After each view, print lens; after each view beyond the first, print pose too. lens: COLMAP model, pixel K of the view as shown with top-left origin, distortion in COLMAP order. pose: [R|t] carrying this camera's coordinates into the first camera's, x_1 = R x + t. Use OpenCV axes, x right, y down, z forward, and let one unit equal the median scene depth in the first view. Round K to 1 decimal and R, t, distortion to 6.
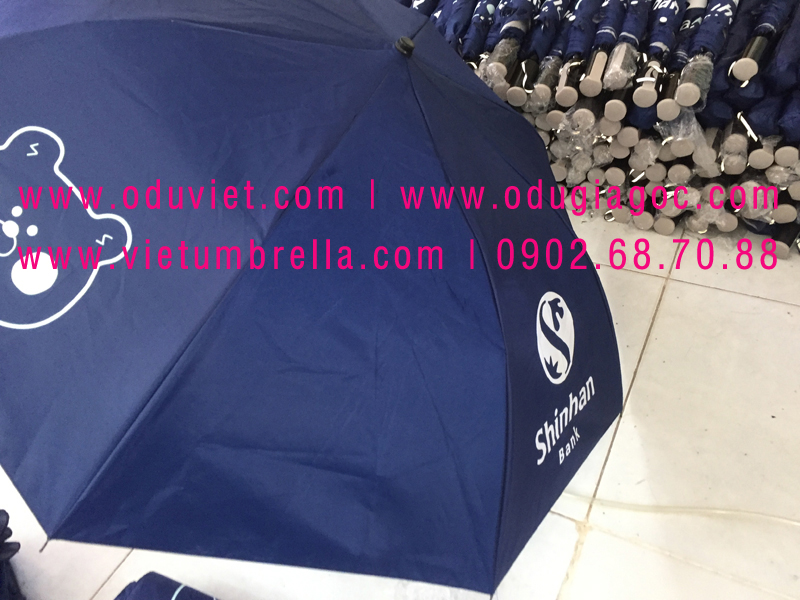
lens RADIAL K [[681.2, 0, 404.8], [0, 681.2, 301.0], [0, 0, 1]] dist [0.039319, -0.049878]
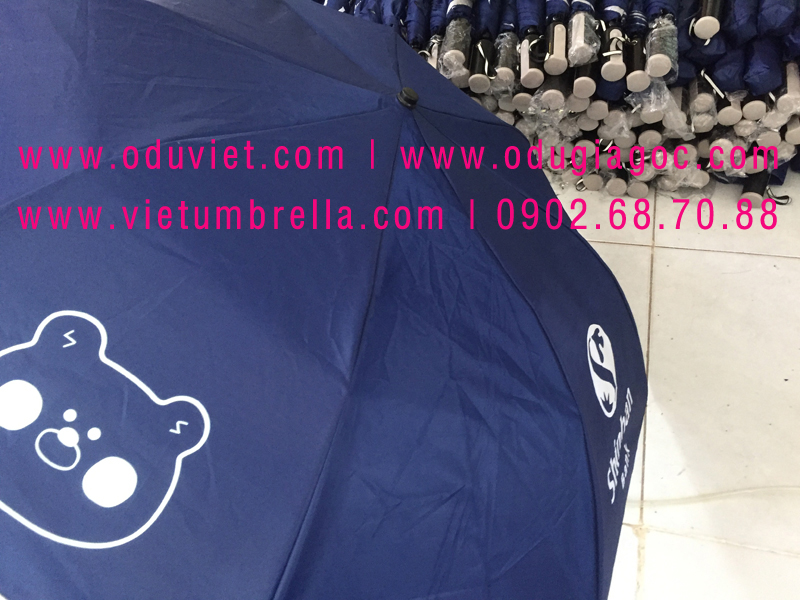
lens RADIAL K [[681.2, 0, 406.2], [0, 681.2, 303.5], [0, 0, 1]] dist [0.039319, -0.049878]
pose [[0.978090, -0.180307, 0.104068, -0.093941], [0.167651, 0.978547, 0.119743, -0.135172], [-0.123426, -0.099673, 0.987336, 0.042716]]
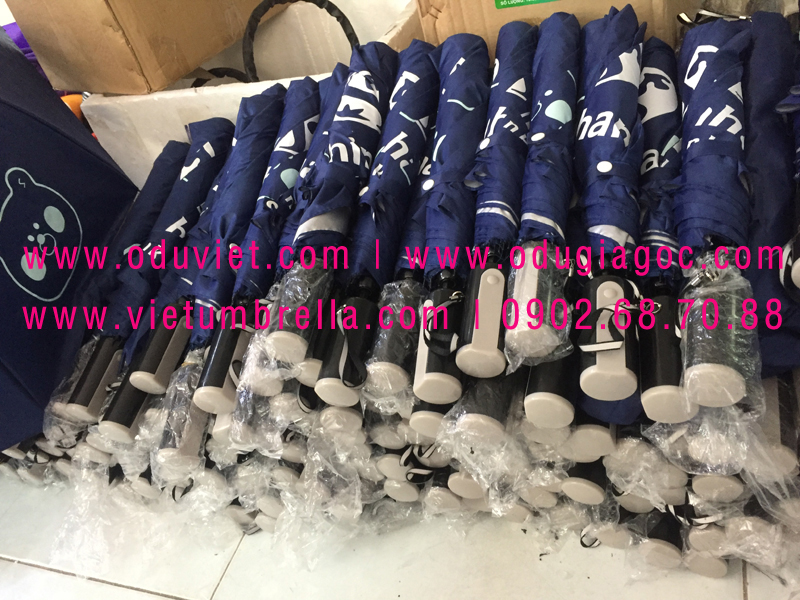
lens RADIAL K [[681.2, 0, 395.0], [0, 681.2, 300.3], [0, 0, 1]] dist [0.039319, -0.049878]
pose [[0.977362, -0.211533, 0.004216, 0.222300], [0.211453, 0.975929, -0.053389, -0.340328], [0.007179, 0.053072, 0.998565, 0.551470]]
